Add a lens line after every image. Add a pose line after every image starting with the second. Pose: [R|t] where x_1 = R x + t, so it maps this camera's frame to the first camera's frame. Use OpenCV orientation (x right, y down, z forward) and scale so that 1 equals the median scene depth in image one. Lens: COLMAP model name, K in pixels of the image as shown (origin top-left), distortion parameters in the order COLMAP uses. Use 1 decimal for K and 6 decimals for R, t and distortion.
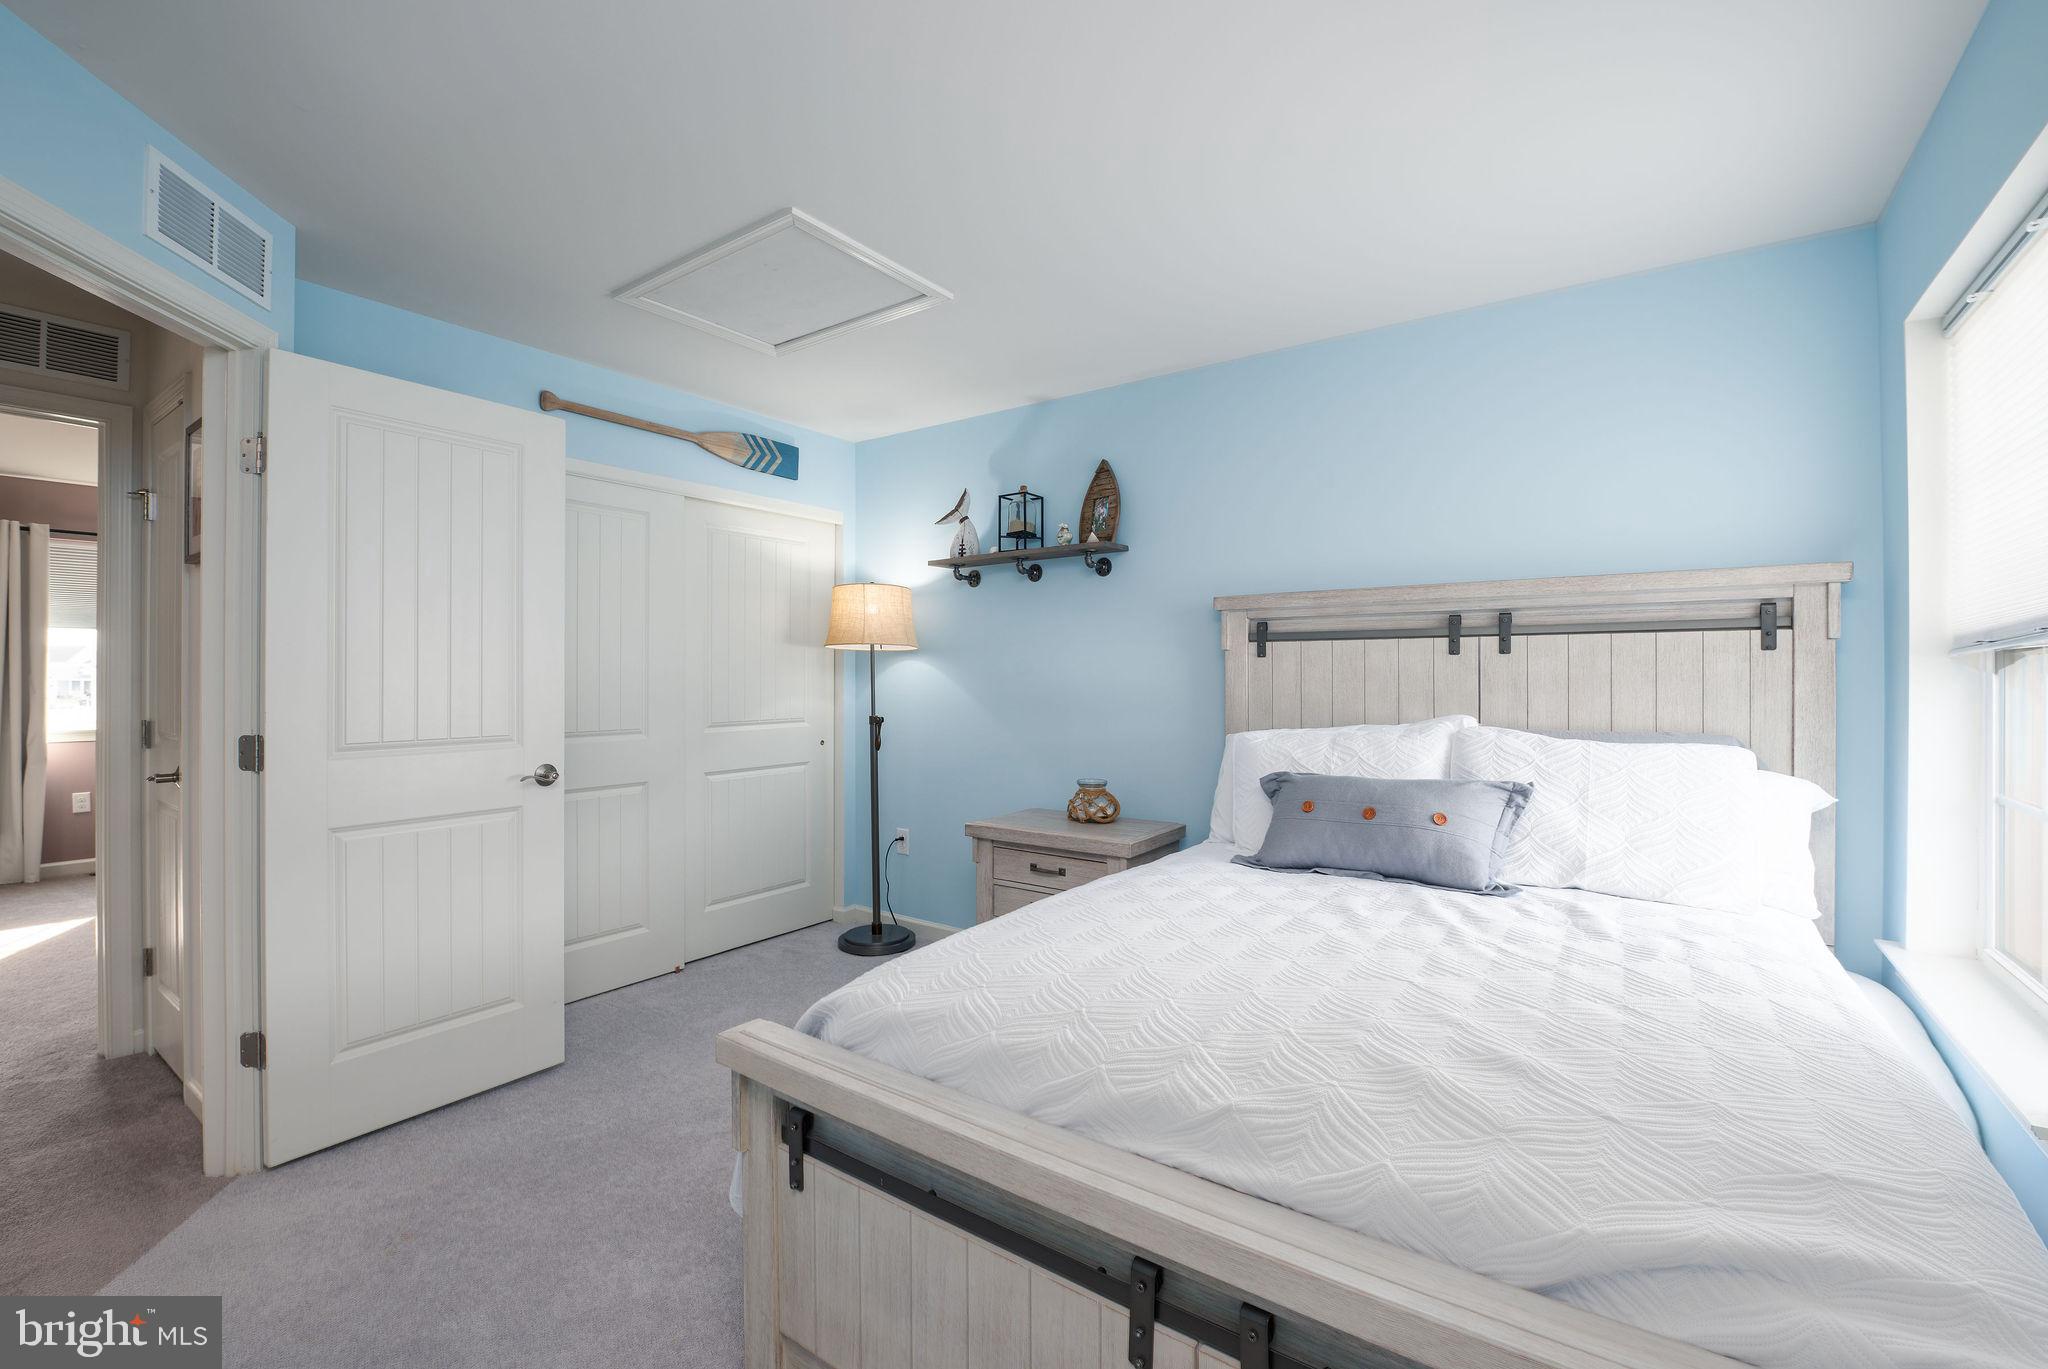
lens RADIAL K [[858.4, 0, 1029.4], [0, 858.4, 669.8], [0, 0, 1]] dist [-0.015123, -0.002157]
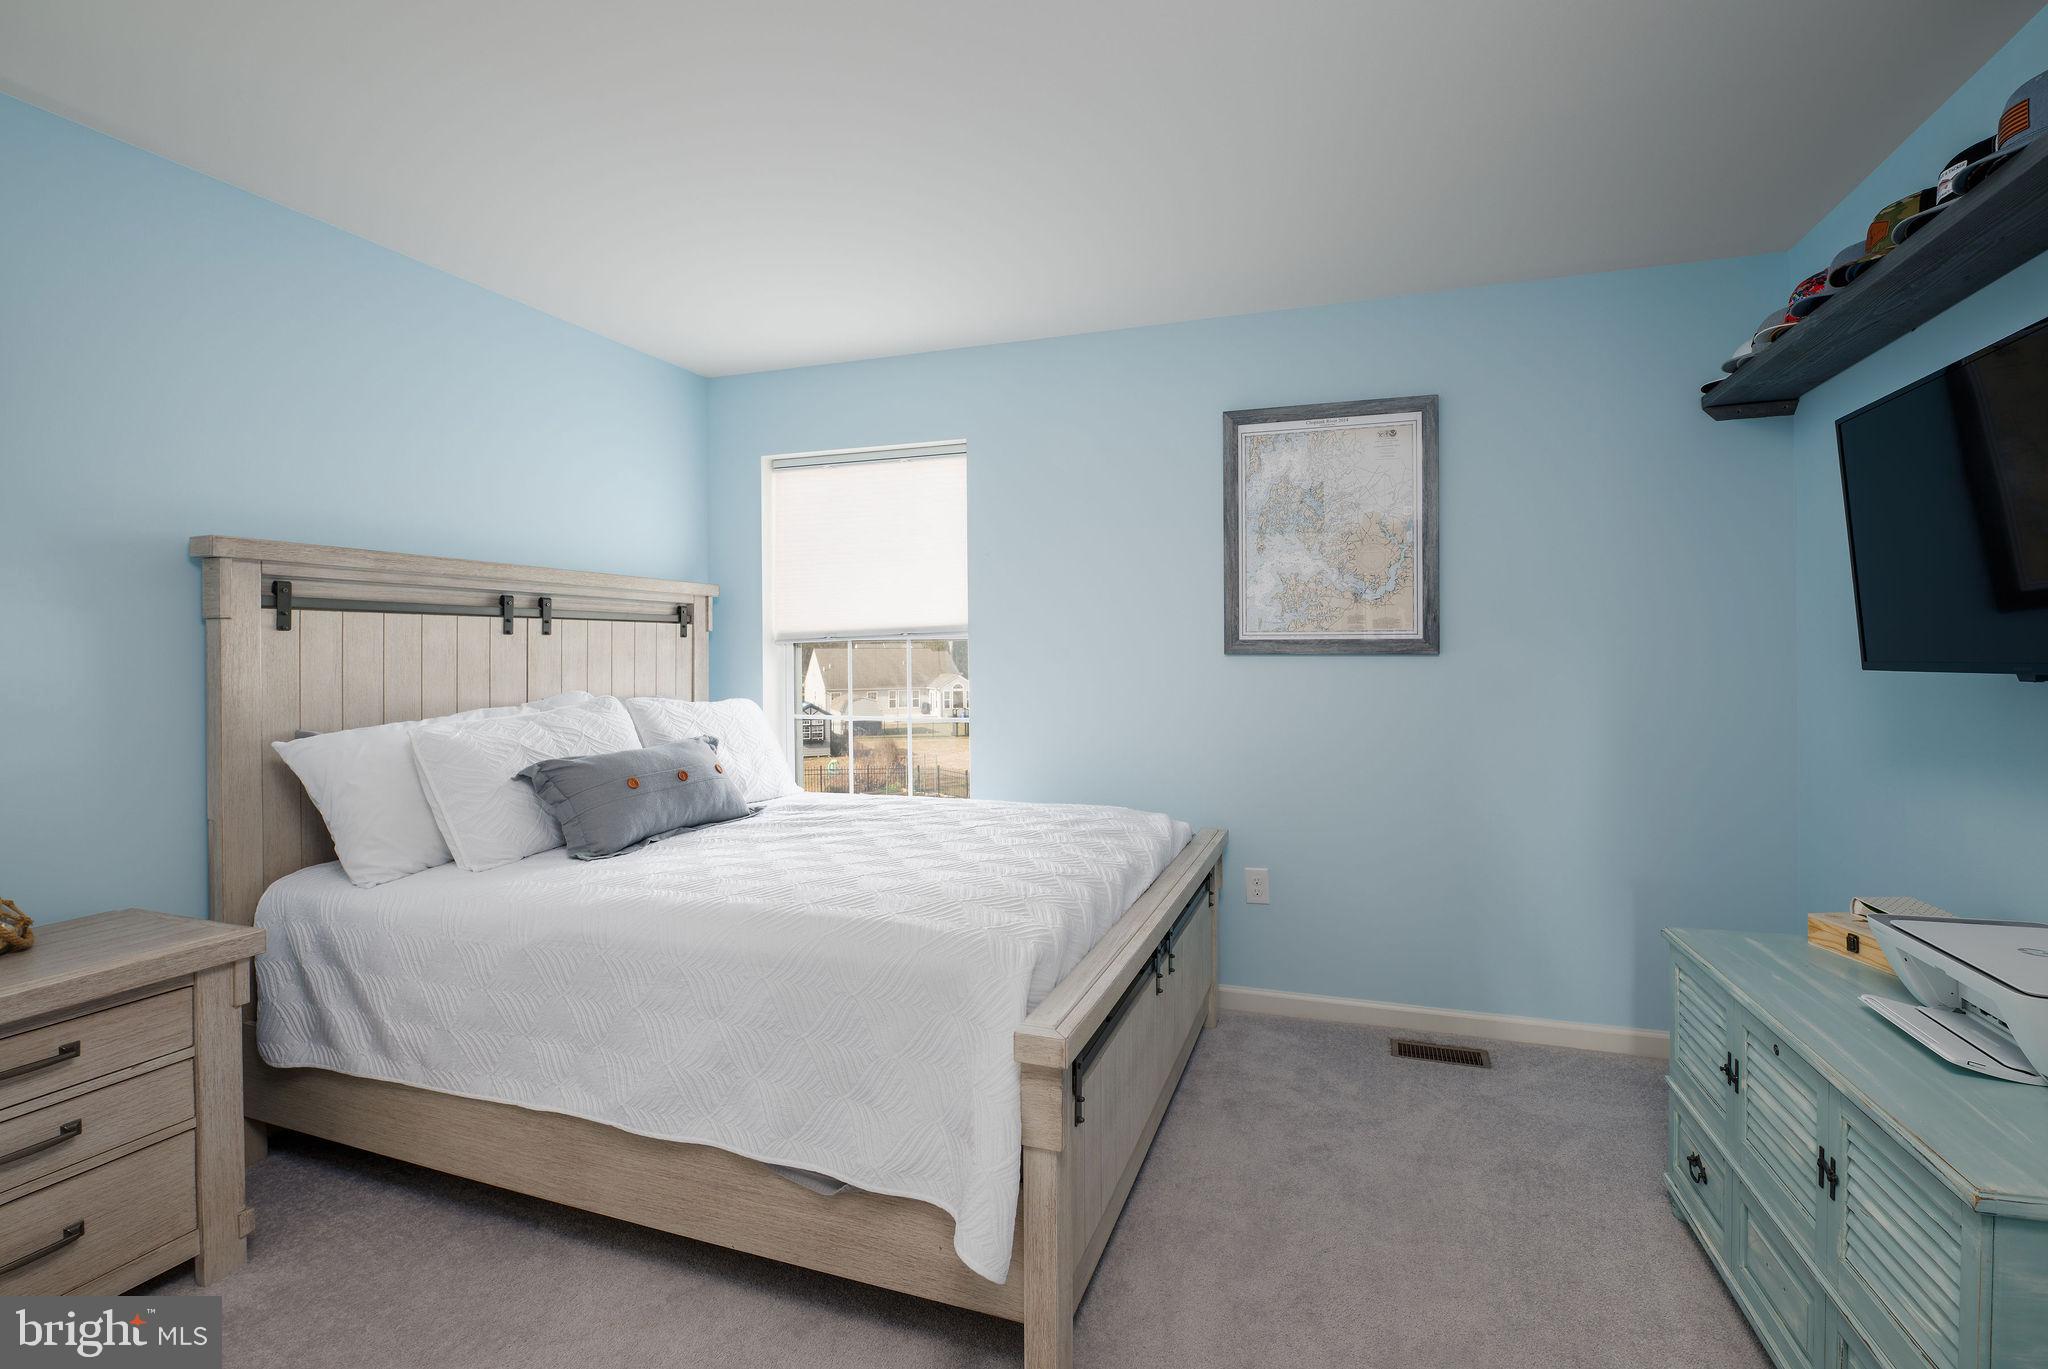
lens RADIAL K [[858.4, 0, 1028.3], [0, 858.4, 672.1], [0, 0, 1]] dist [-0.015123, -0.002157]
pose [[-0.241133, -0.025423, 0.970159, -0.642097], [-0.007056, 0.999676, 0.024443, -0.002231], [-0.970466, -0.000951, -0.241234, 0.650178]]
